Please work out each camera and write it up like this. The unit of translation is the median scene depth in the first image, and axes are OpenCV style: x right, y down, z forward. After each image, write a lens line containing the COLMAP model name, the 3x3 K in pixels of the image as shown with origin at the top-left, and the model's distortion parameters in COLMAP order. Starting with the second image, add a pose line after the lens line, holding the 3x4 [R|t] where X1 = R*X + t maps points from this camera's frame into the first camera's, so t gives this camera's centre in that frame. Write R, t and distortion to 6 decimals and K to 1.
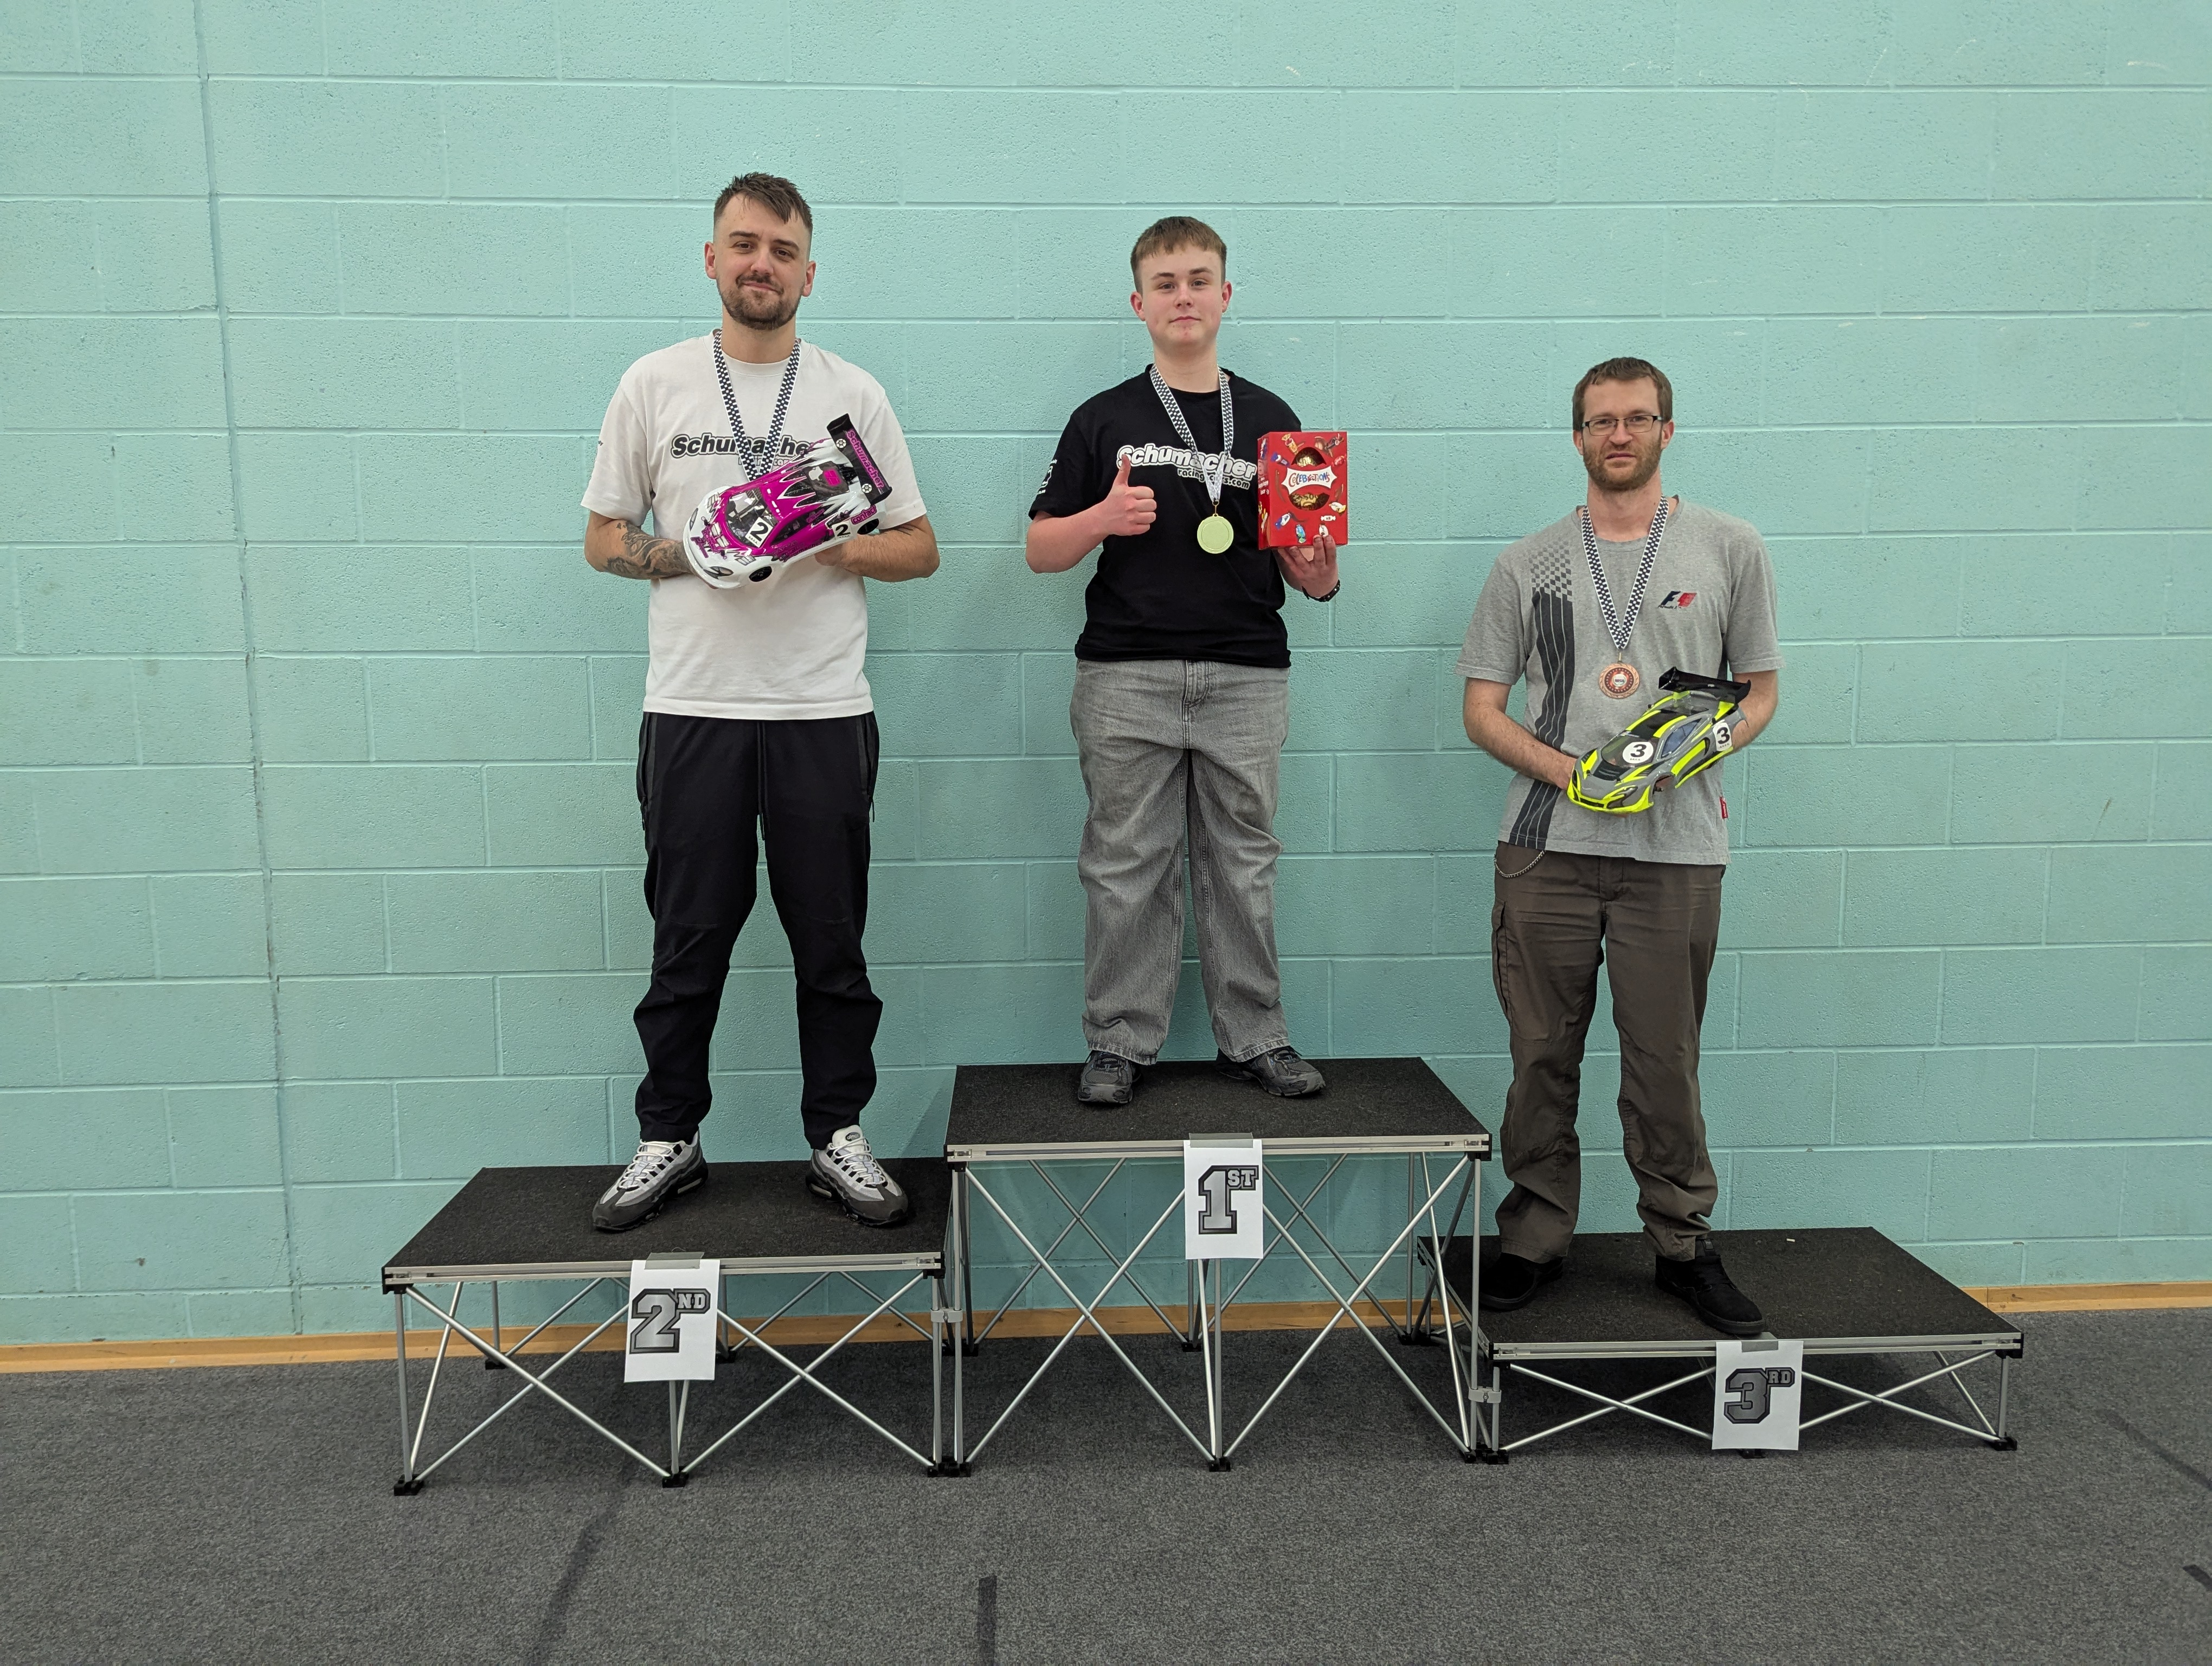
lens RADIAL K [[1336.5, 0, 1069.9], [0, 1336.5, 798.5], [0, 0, 1]] dist [0.054250, -0.036427]
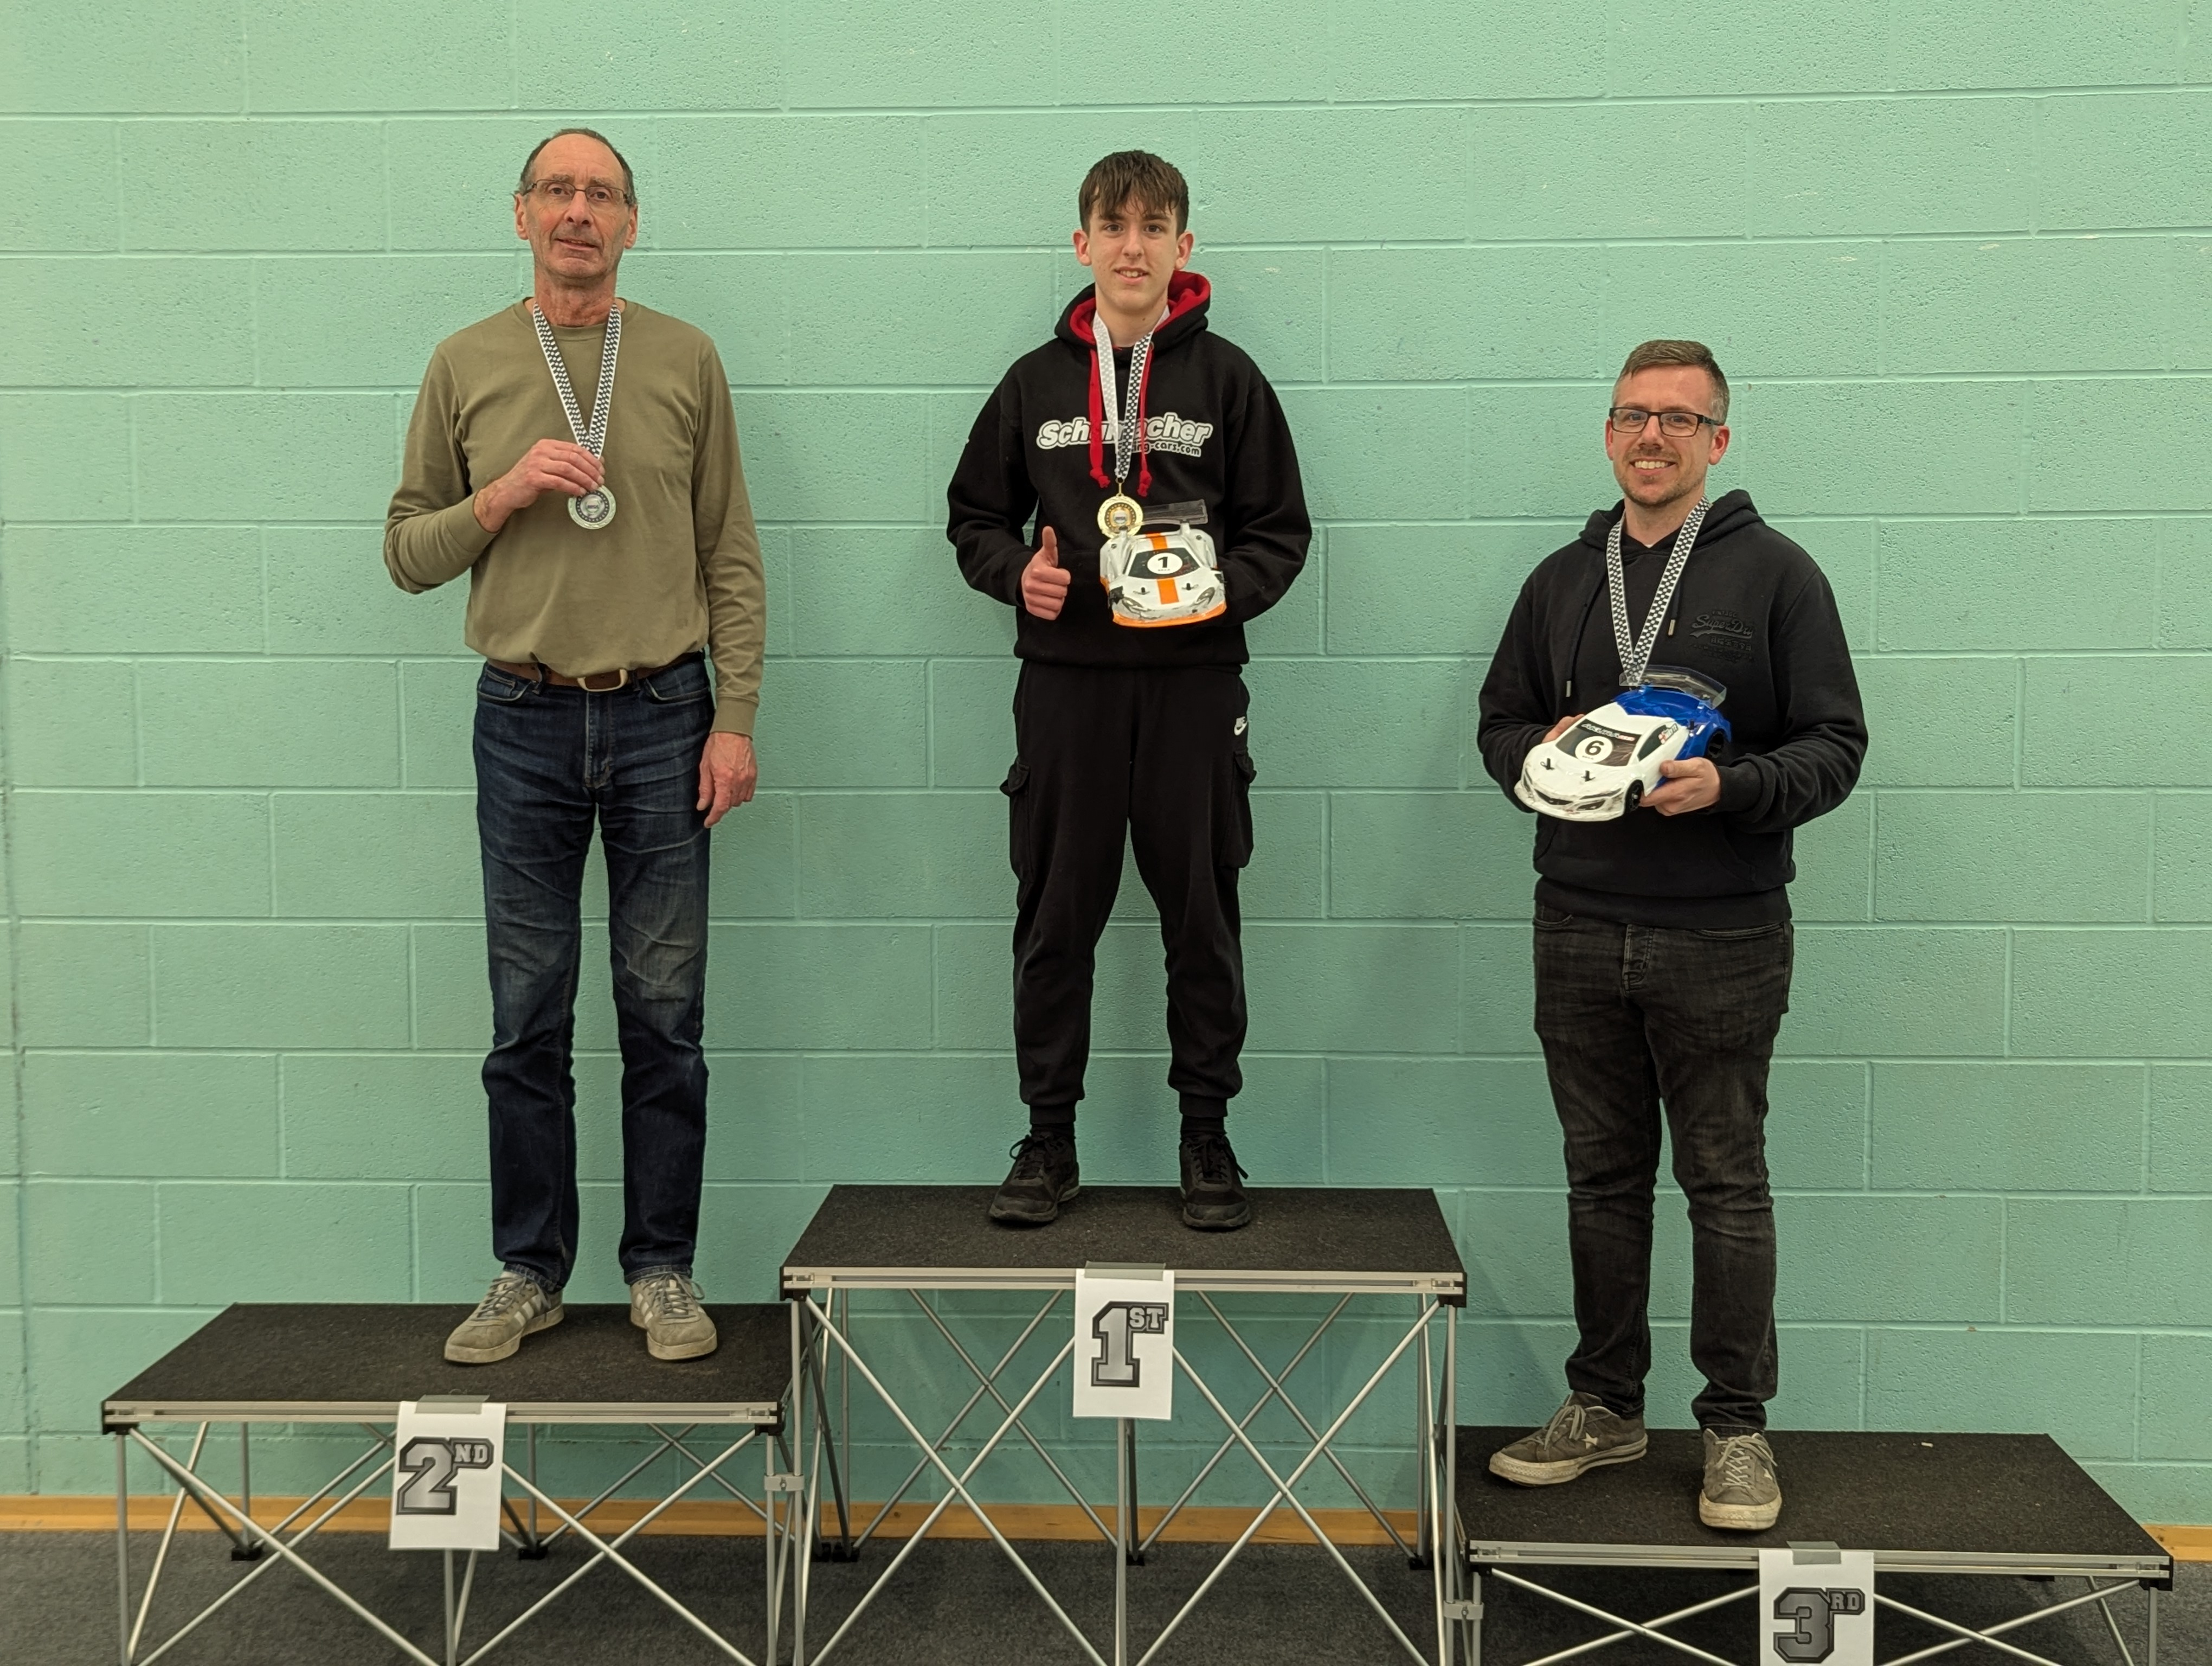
lens RADIAL K [[1984.6, 0, 1106.8], [0, 1984.6, 794.6], [0, 0, 1]] dist [0.031463, -0.005092]
pose [[0.996825, 0.012518, -0.078631, 0.176851], [-0.015612, 0.999123, -0.038857, 0.016529], [0.078075, 0.039961, 0.996146, -0.175017]]
